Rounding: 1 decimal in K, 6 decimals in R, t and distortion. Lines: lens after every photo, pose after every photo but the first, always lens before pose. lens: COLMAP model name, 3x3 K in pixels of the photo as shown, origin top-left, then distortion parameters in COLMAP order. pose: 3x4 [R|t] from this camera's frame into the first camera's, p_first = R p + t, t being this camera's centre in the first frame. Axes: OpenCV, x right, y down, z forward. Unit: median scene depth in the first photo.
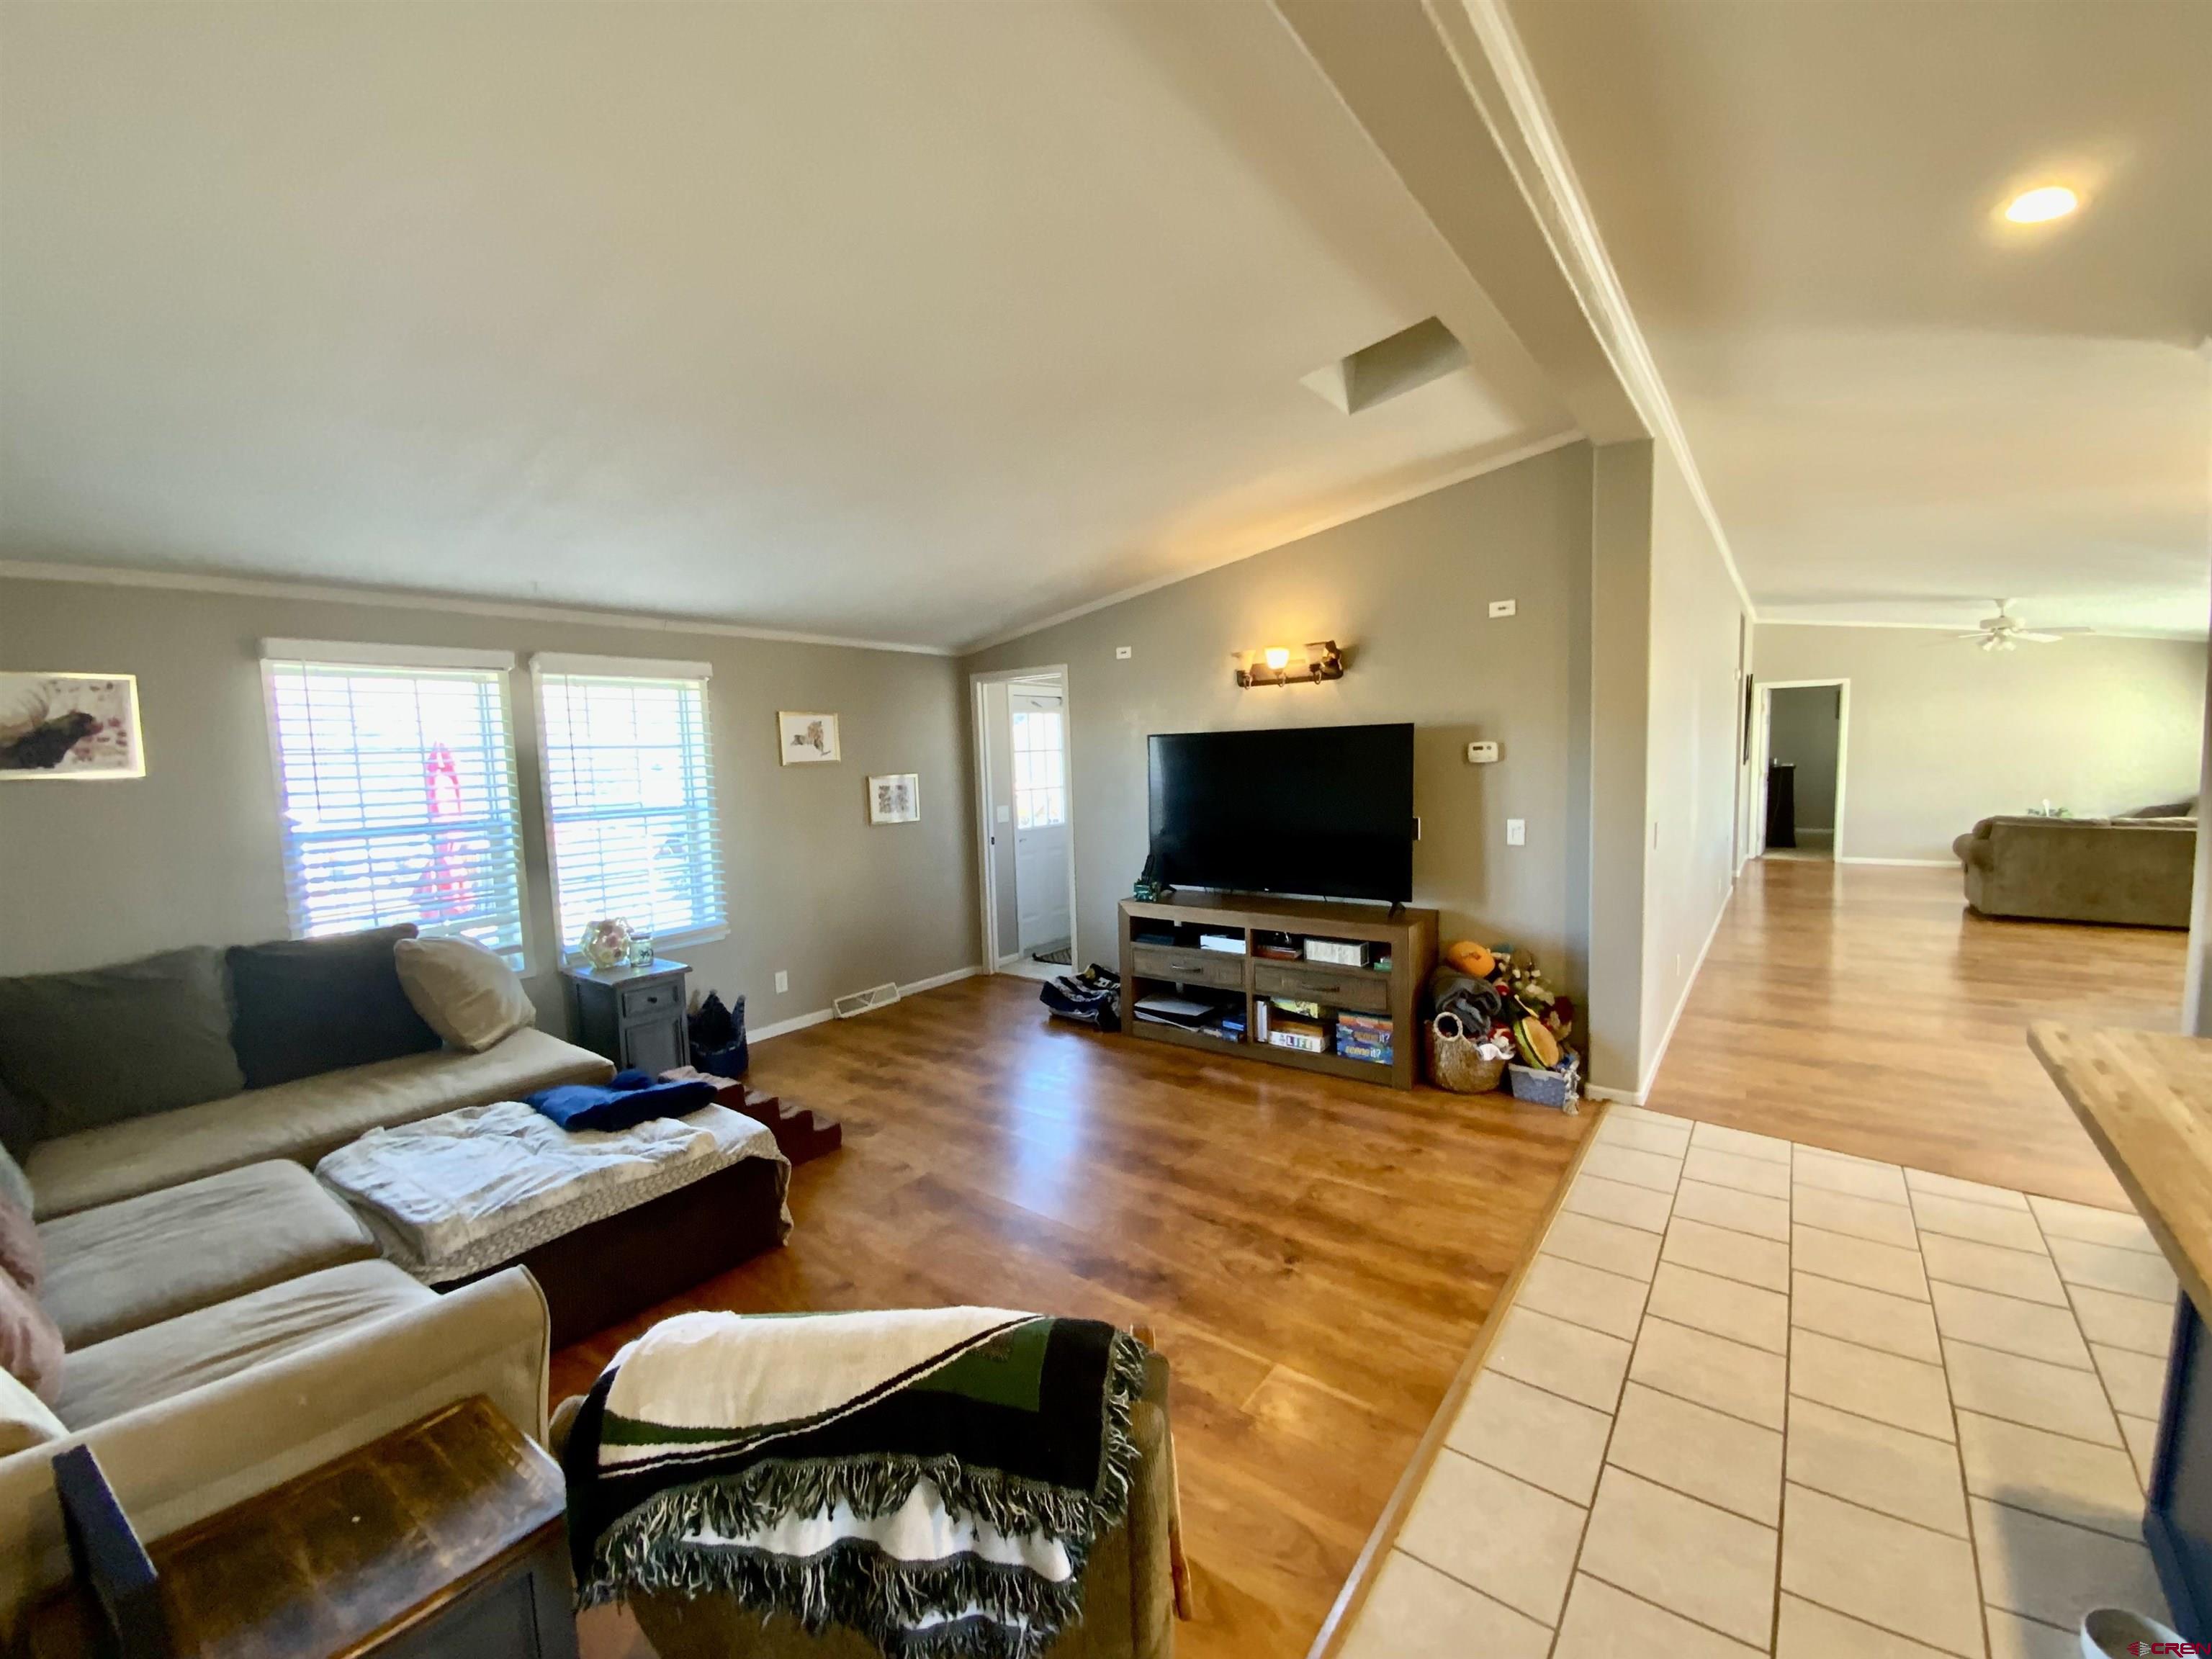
lens RADIAL K [[895.7, 0, 1118.7], [0, 895.7, 827.7], [0, 0, 1]] dist [-0.029817, -0.005474]
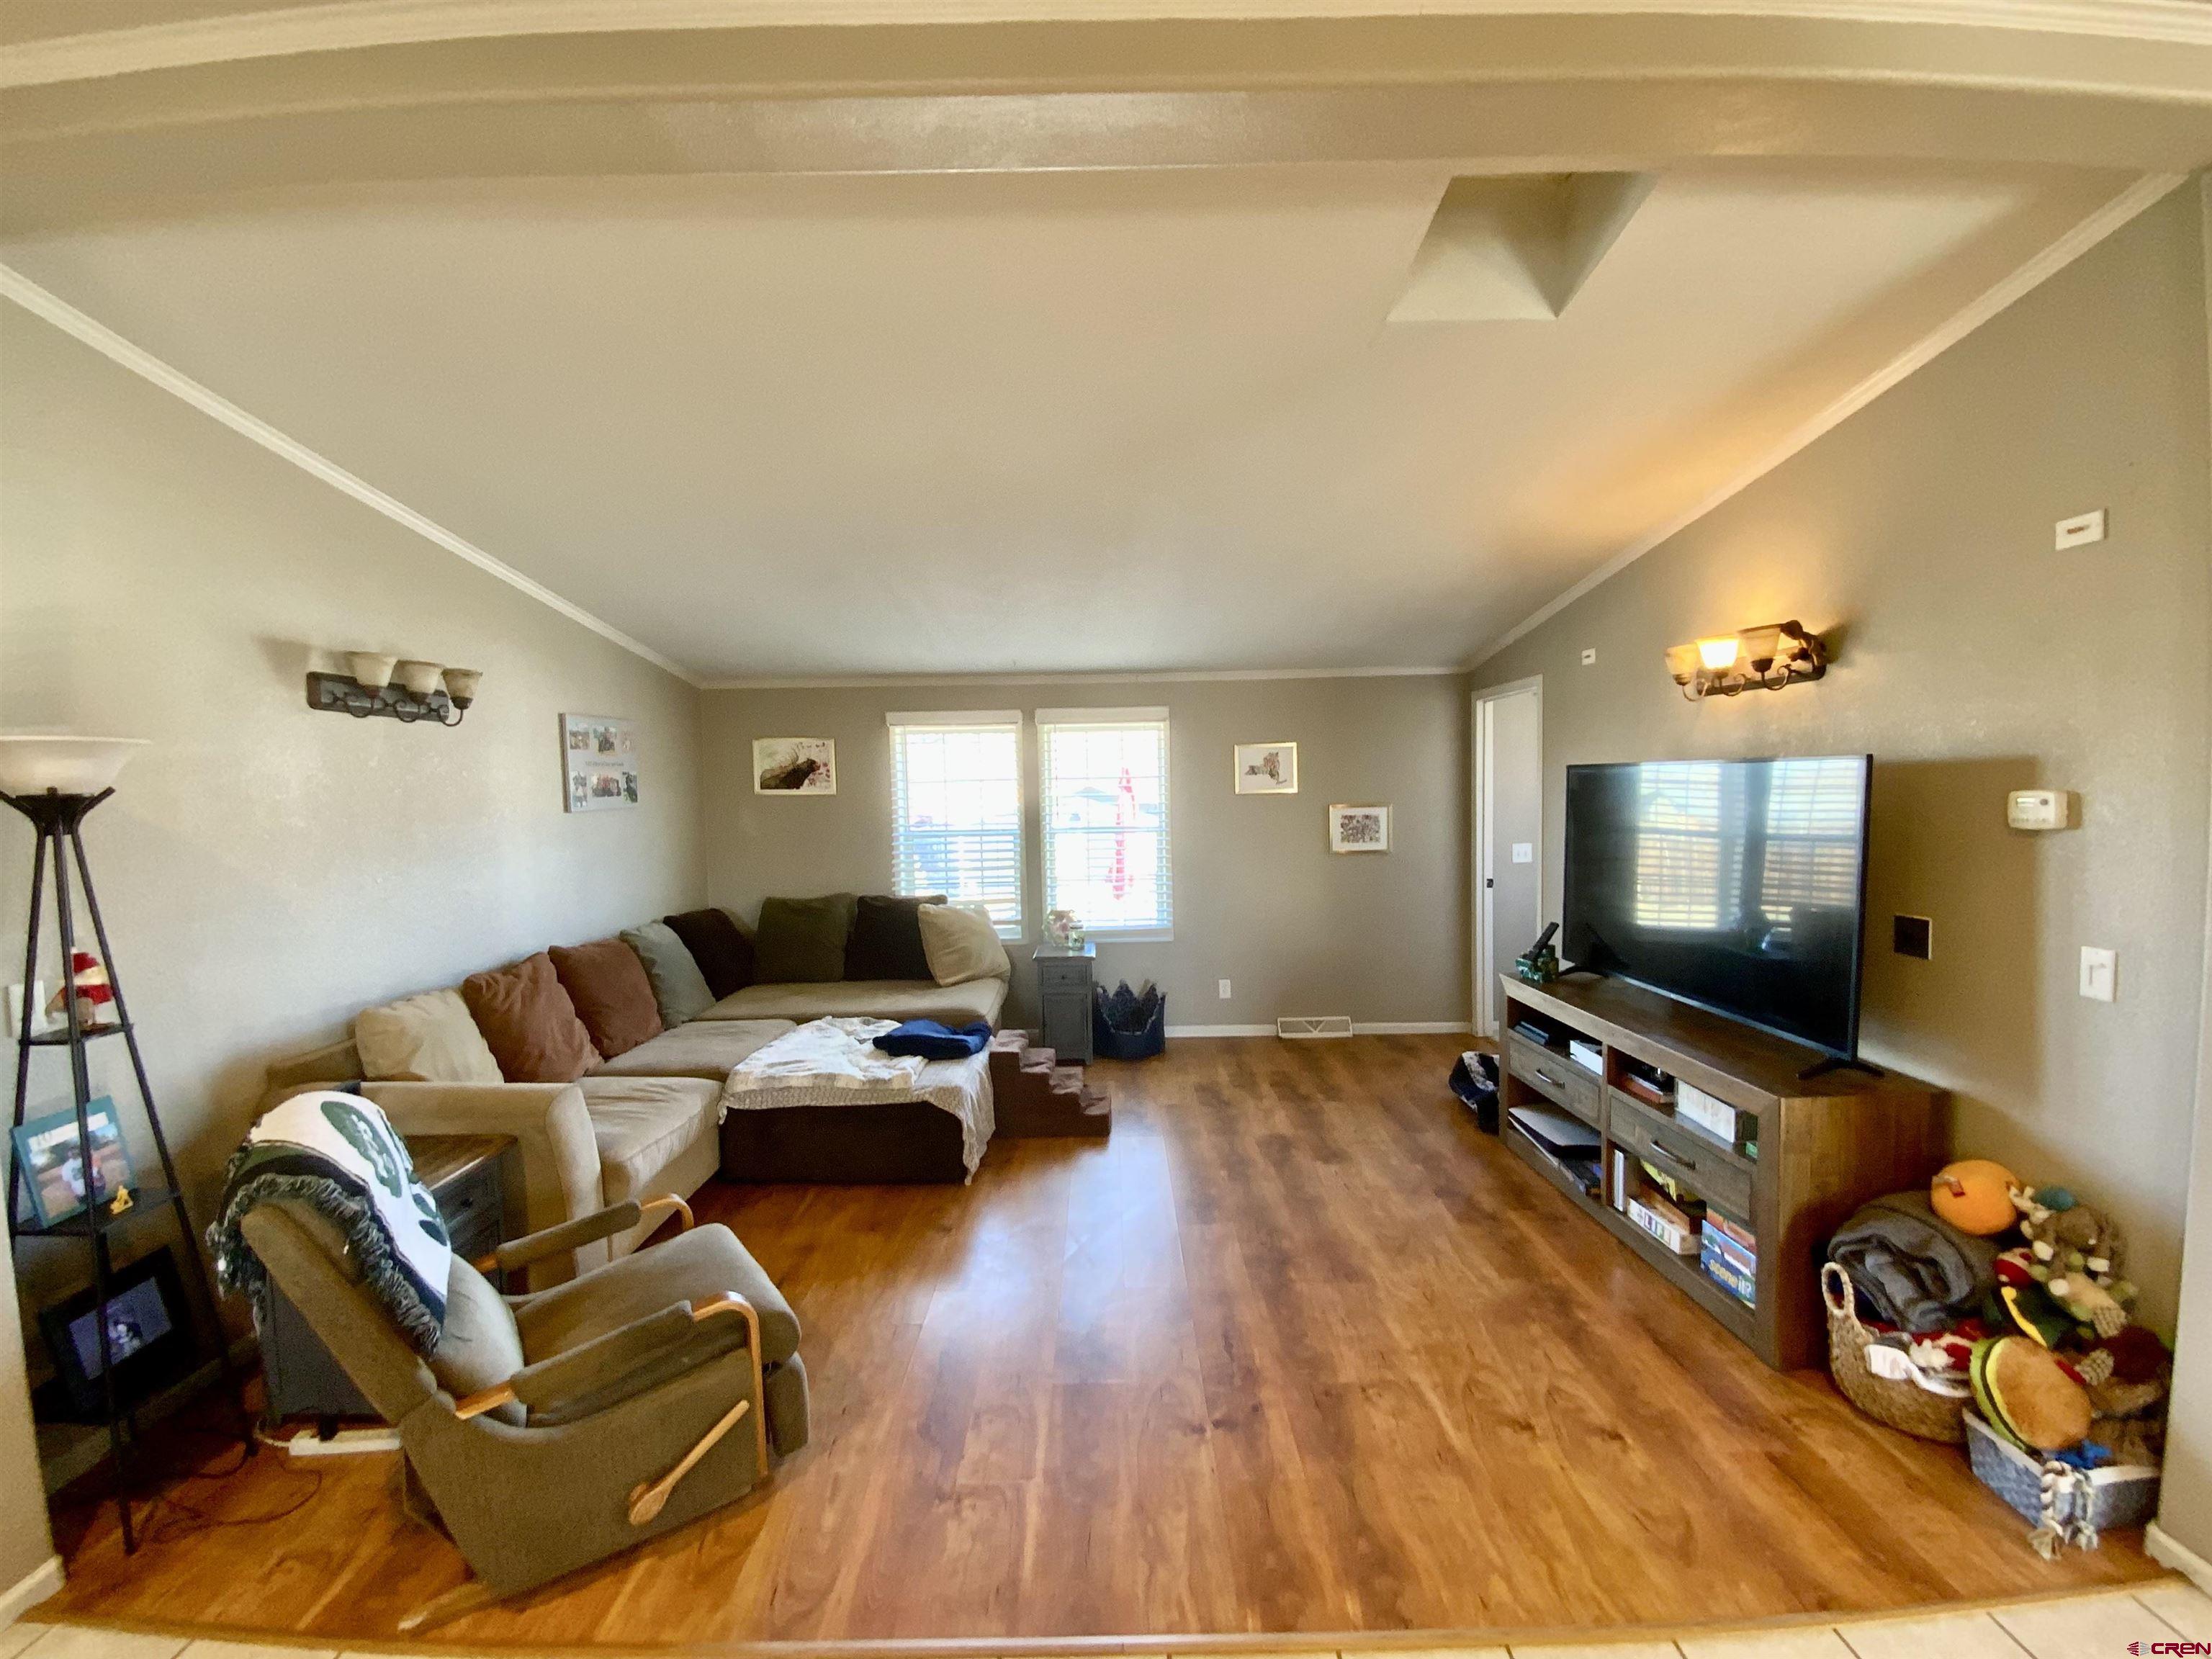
lens RADIAL K [[895.7, 0, 1058.3], [0, 895.7, 831.0], [0, 0, 1]] dist [-0.029817, -0.005474]
pose [[0.568765, 0.058207, -0.820438, 0.492897], [-0.061554, 0.997708, 0.028112, -0.051798], [0.820193, 0.034512, 0.571044, 0.251722]]
